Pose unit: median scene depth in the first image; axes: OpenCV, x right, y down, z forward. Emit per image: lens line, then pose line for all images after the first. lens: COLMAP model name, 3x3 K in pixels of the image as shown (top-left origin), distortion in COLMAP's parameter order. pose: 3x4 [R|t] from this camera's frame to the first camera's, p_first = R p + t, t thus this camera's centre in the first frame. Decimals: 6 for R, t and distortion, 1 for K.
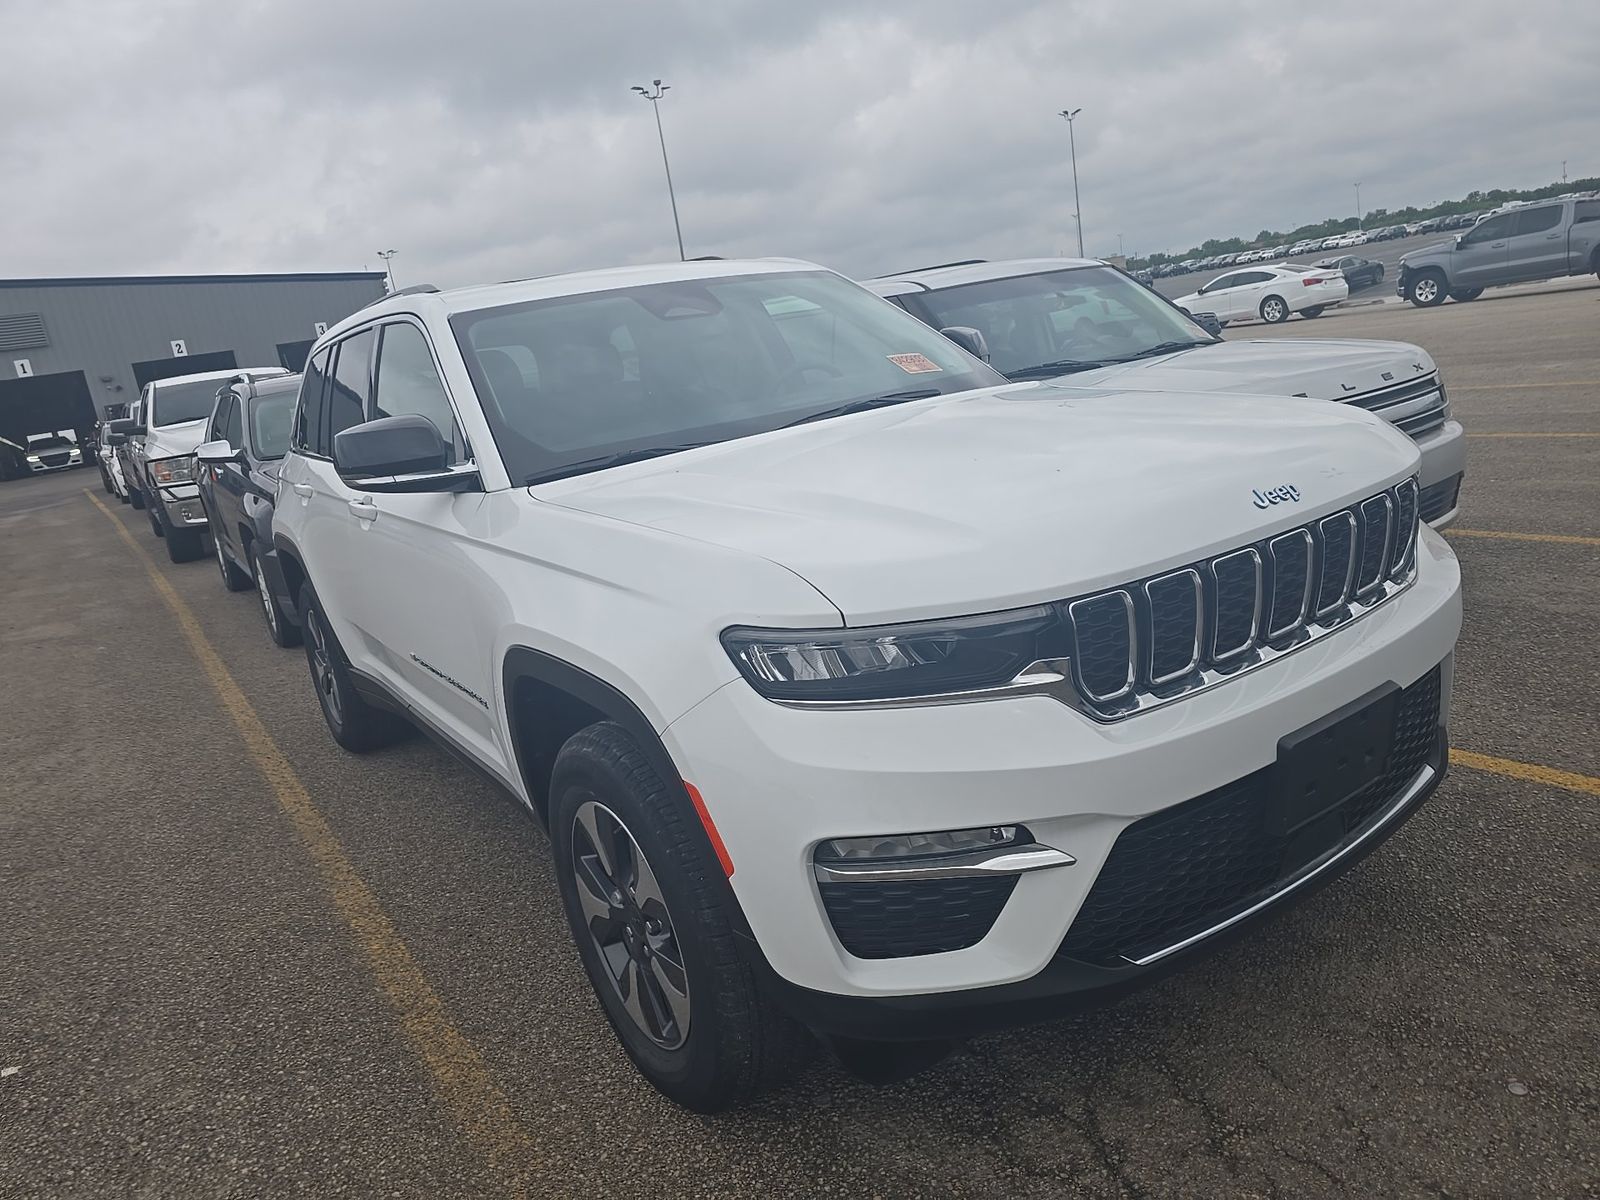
lens RADIAL K [[1069.6, 0, 800.0], [0, 1069.6, 600.0], [0, 0, 1]] dist [0.066137, -0.072710]
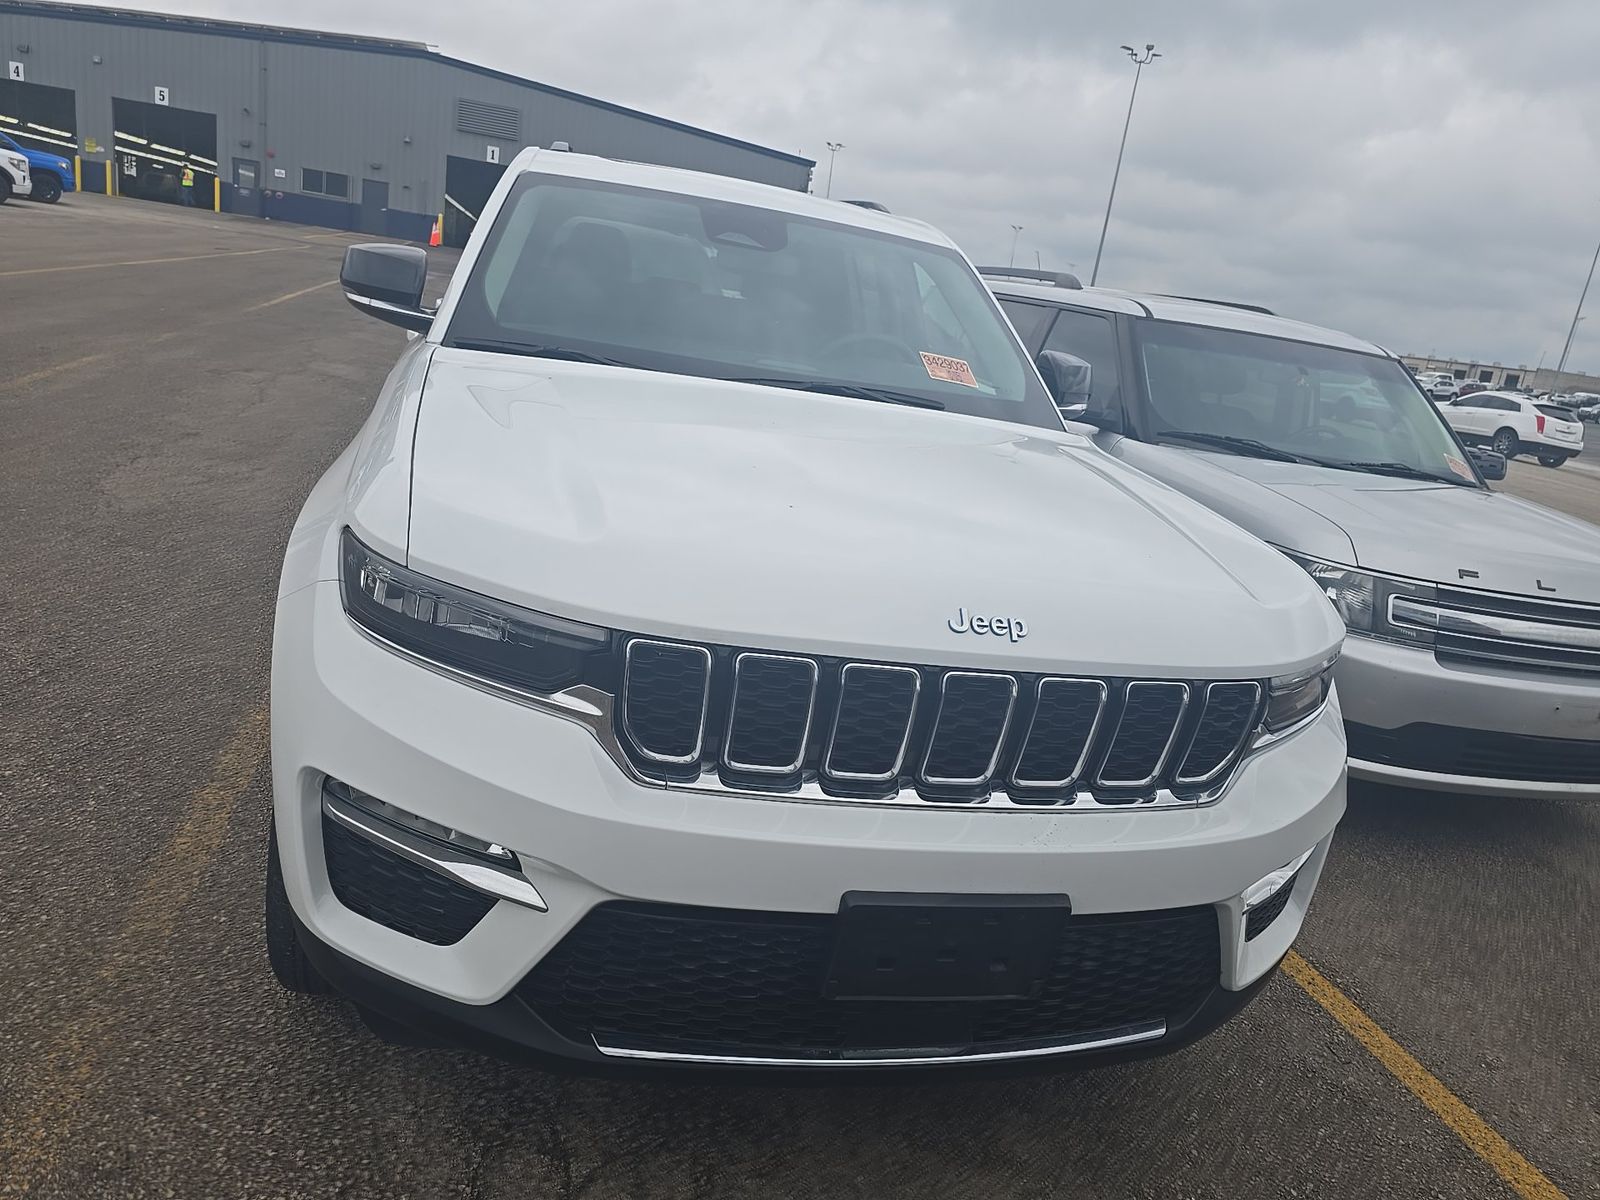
lens RADIAL K [[1073.0, 0, 806.7], [0, 1073.0, 589.1], [0, 0, 1]] dist [0.060502, -0.067323]
pose [[0.891030, 0.375405, -0.255218, 0.338686], [-0.366468, 0.926666, 0.083618, -0.092107], [0.267892, 0.019023, 0.963261, 0.113891]]
